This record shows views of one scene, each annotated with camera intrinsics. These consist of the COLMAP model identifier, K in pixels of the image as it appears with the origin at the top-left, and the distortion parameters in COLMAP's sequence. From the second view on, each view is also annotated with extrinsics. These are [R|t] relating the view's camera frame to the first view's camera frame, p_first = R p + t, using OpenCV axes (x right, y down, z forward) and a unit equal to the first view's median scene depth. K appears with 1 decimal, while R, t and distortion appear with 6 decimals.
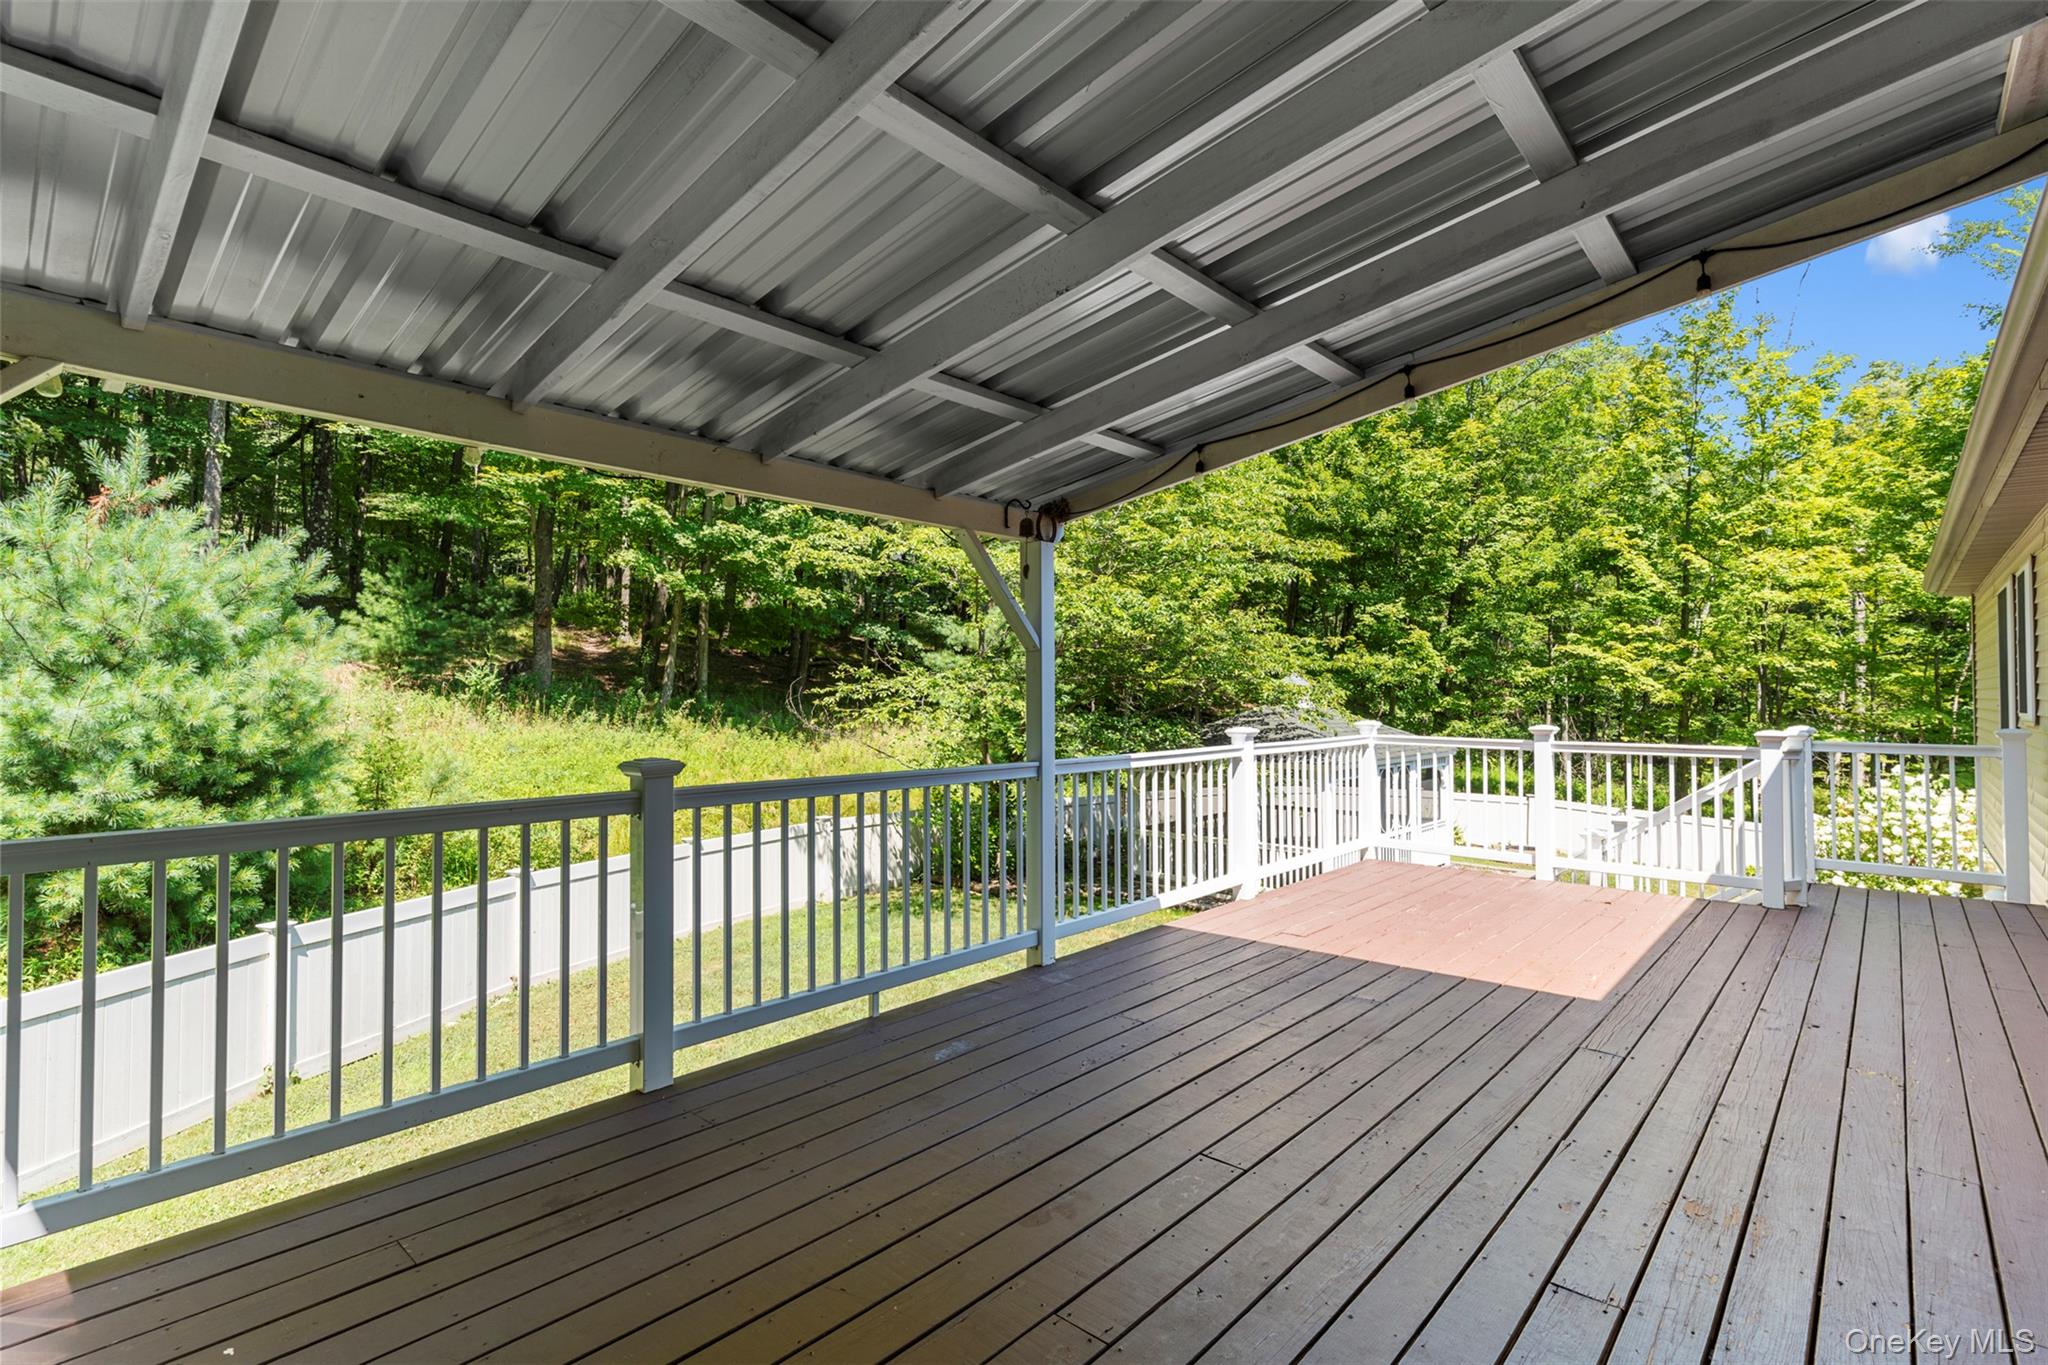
lens RADIAL K [[973.0, 0, 1026.6], [0, 973.0, 681.8], [0, 0, 1]] dist [0.005610, -0.002185]
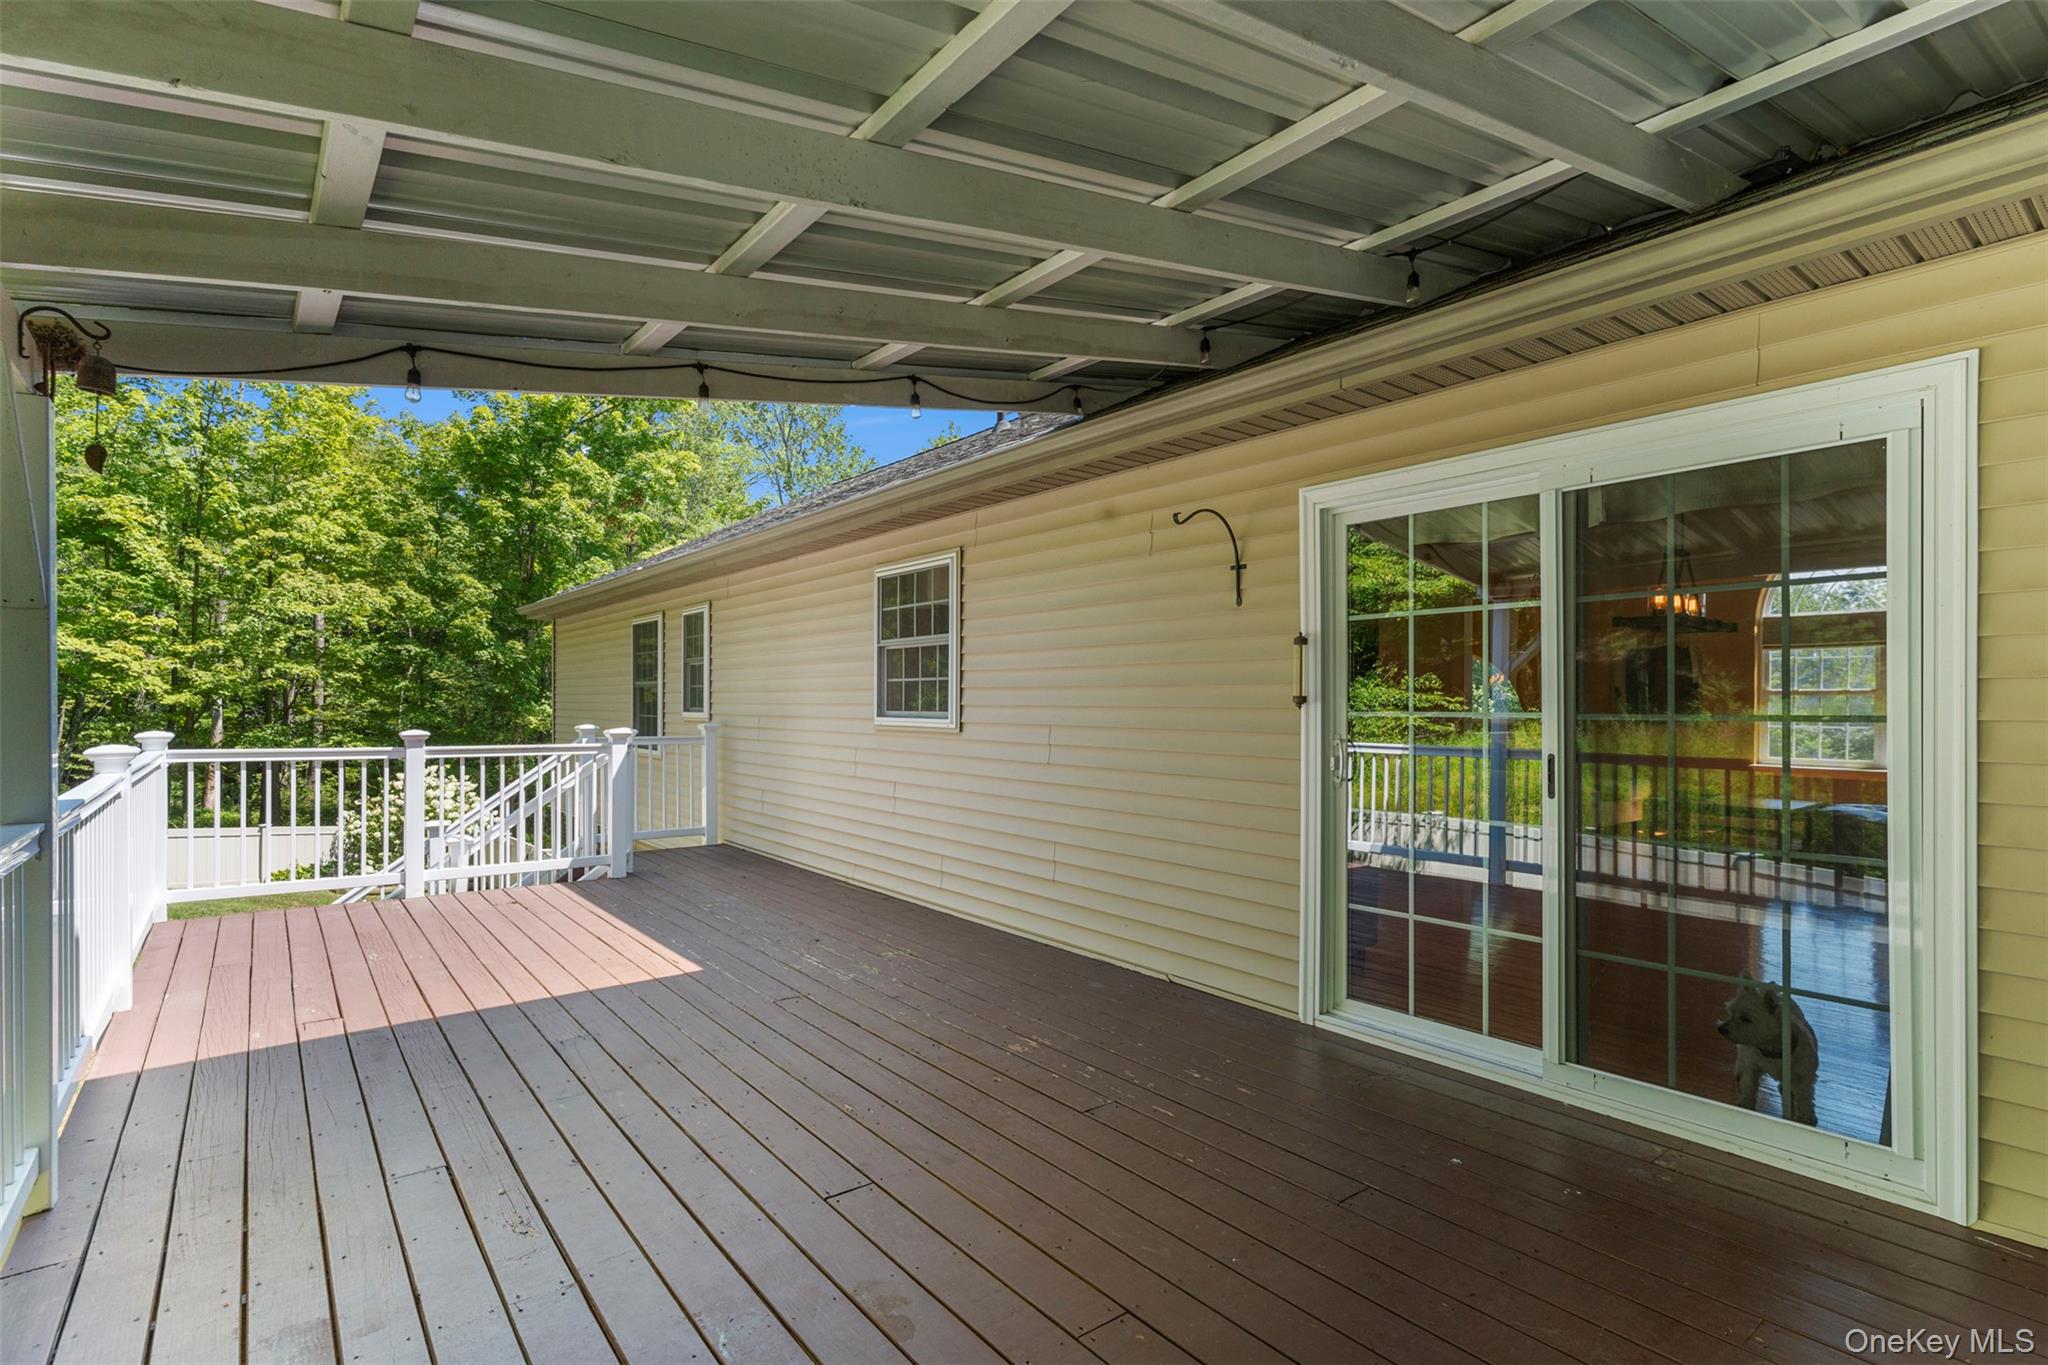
lens RADIAL K [[973.0, 0, 1027.7], [0, 973.0, 695.6], [0, 0, 1]] dist [0.005610, -0.002185]
pose [[0.170148, 0.006475, 0.985397, -0.271152], [-0.018111, 0.999830, -0.003442, 0.004163], [-0.985252, -0.017261, 0.170237, 0.258801]]
